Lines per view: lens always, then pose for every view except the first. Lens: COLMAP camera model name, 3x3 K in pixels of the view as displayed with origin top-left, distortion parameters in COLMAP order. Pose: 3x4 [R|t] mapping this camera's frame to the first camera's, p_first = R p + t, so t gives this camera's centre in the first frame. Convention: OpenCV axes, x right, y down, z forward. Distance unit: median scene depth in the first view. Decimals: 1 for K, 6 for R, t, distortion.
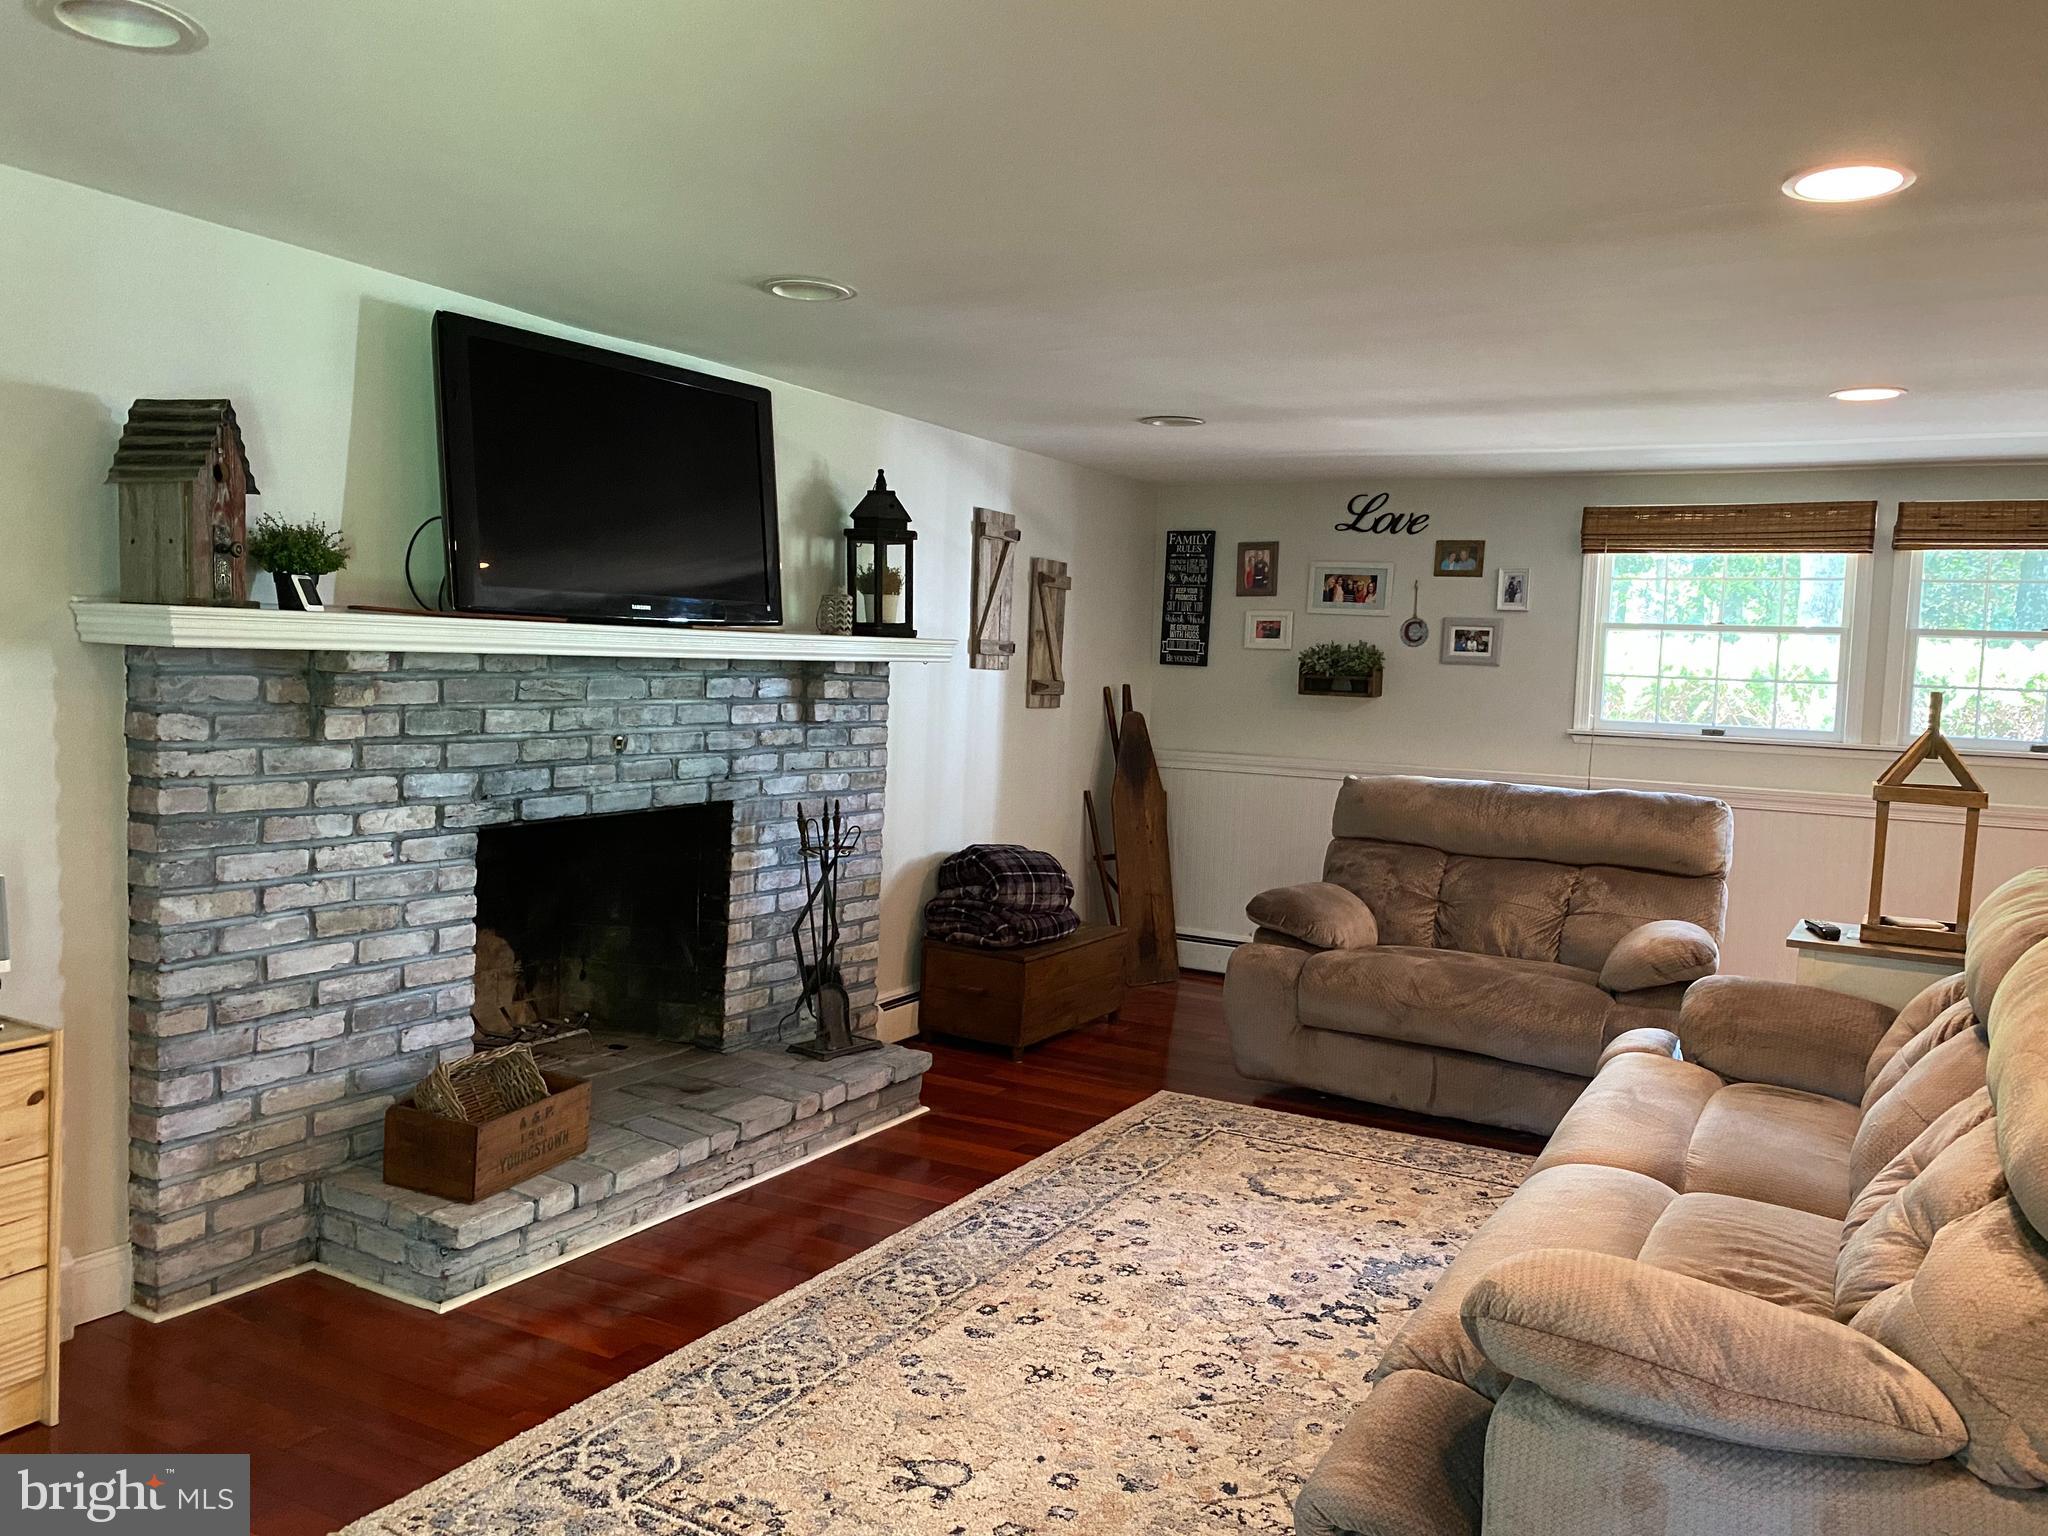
lens RADIAL K [[1545.9, 0, 1039.7], [0, 1545.9, 778.4], [0, 0, 1]] dist [0.059954, -0.084168]
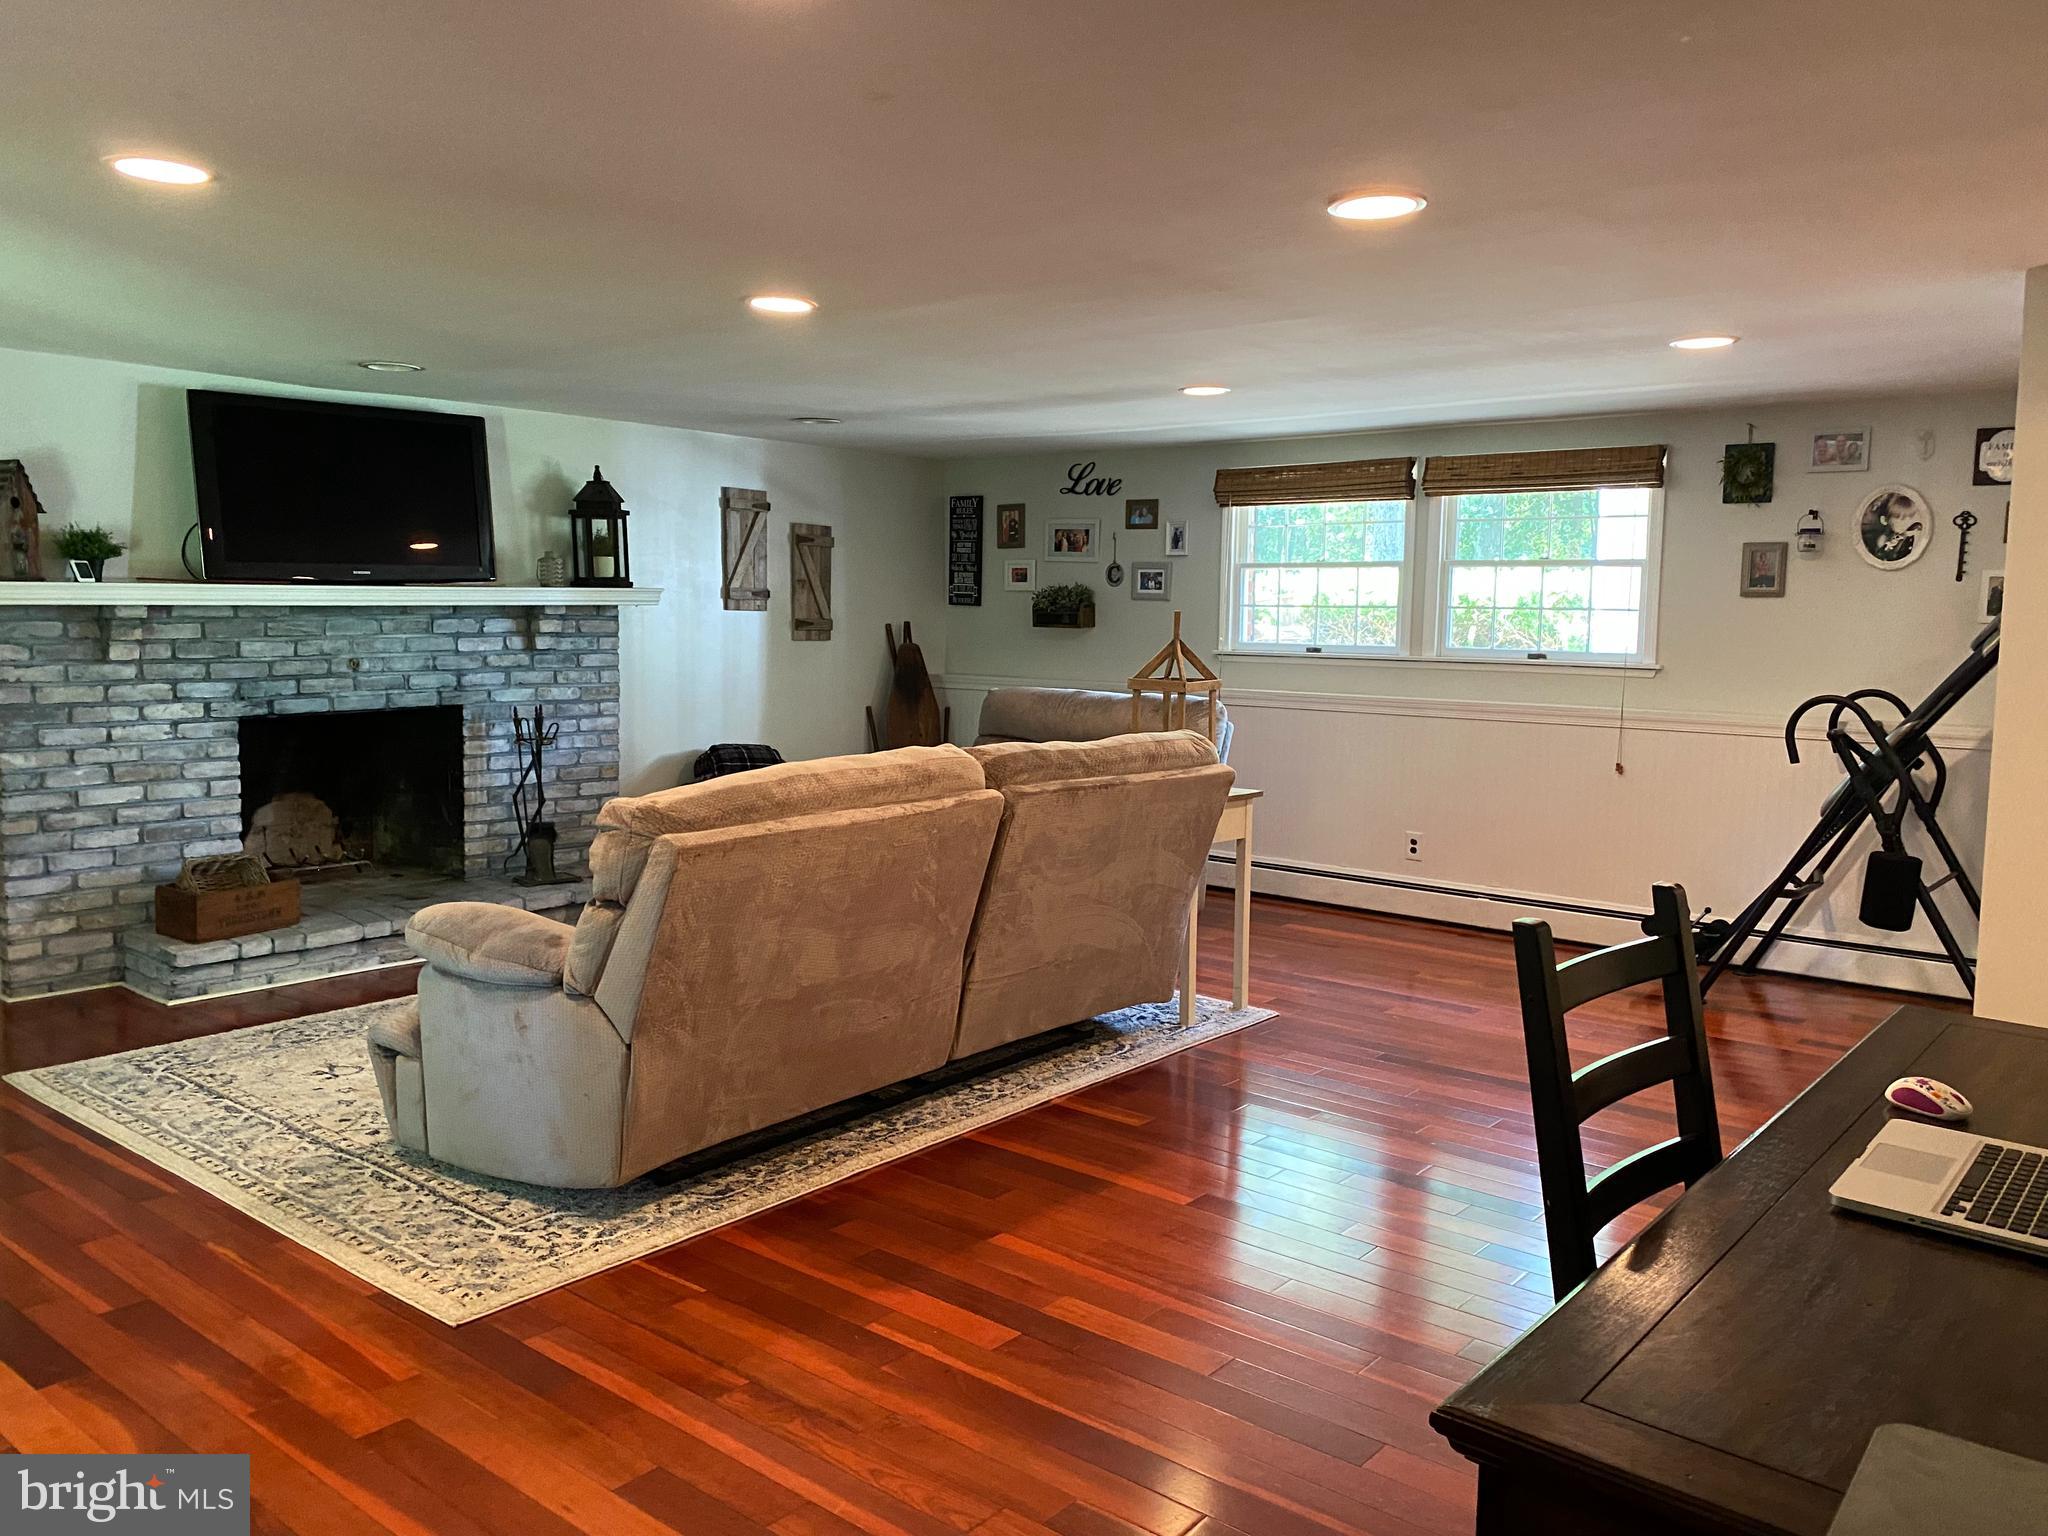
lens RADIAL K [[1545.9, 0, 1035.7], [0, 1545.9, 762.7], [0, 0, 1]] dist [0.059954, -0.084168]
pose [[0.984259, -0.005165, -0.176656, 0.646999], [0.009109, 0.999727, 0.021523, 0.046479], [0.176496, -0.022793, 0.984037, -0.365838]]
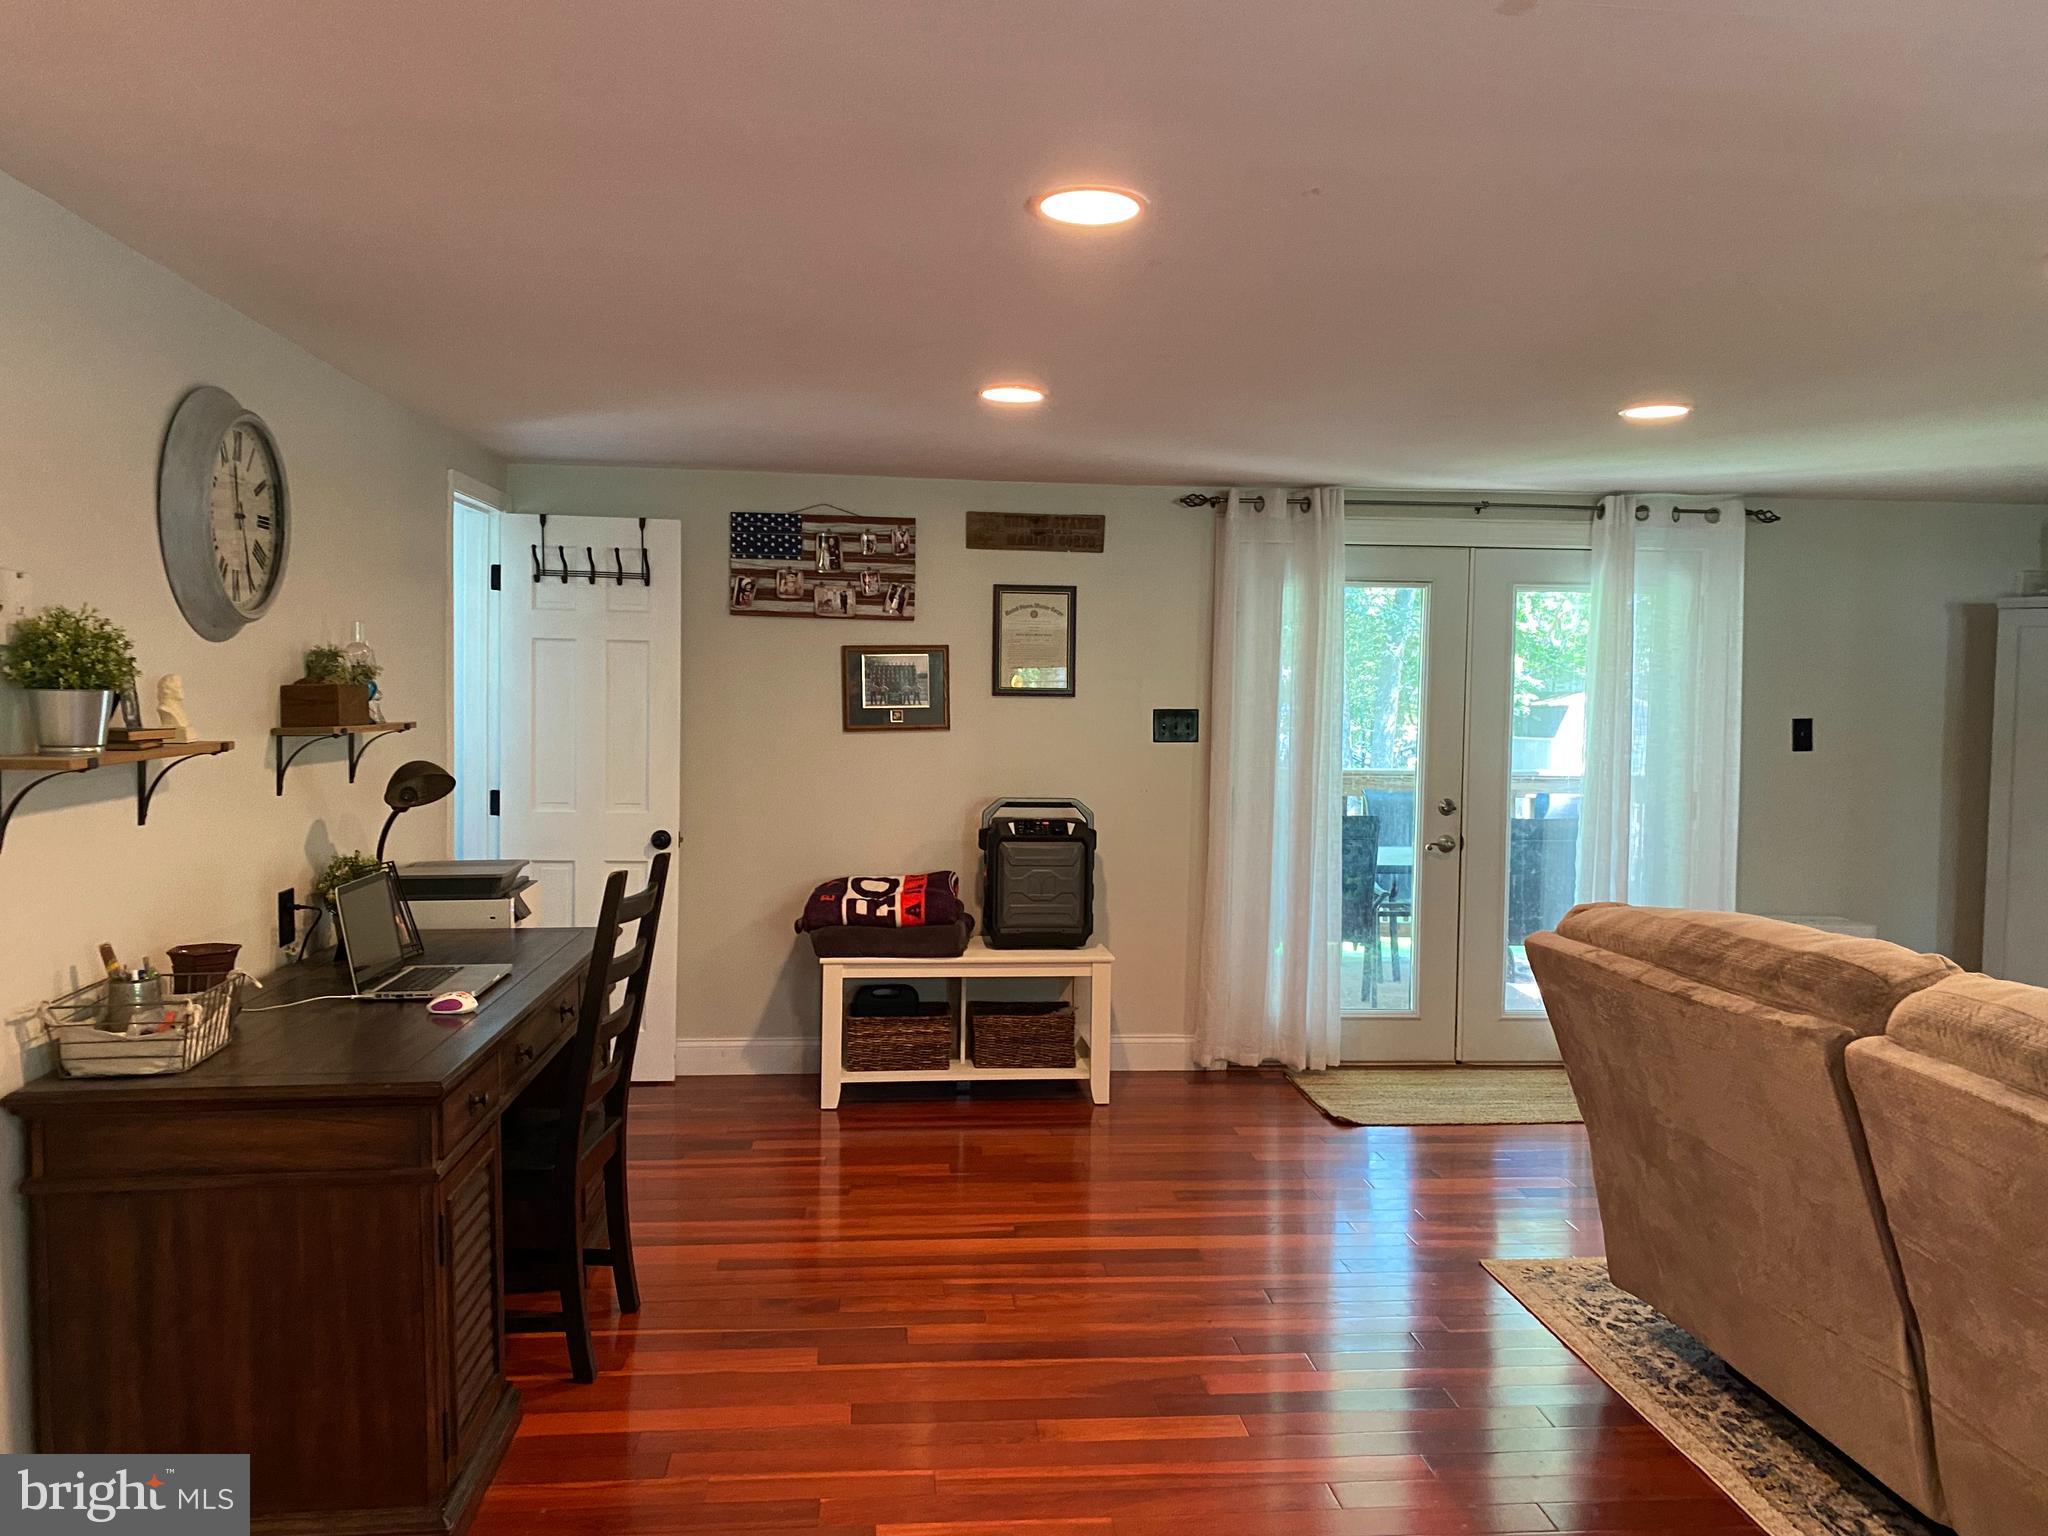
lens RADIAL K [[1545.9, 0, 1030.3], [0, 1545.9, 769.4], [0, 0, 1]] dist [0.059954, -0.084168]
pose [[-0.820528, -0.022347, -0.571170, 1.031691], [-0.086104, 0.992666, 0.084857, -0.034672], [0.565084, 0.118808, -0.816434, 0.890683]]
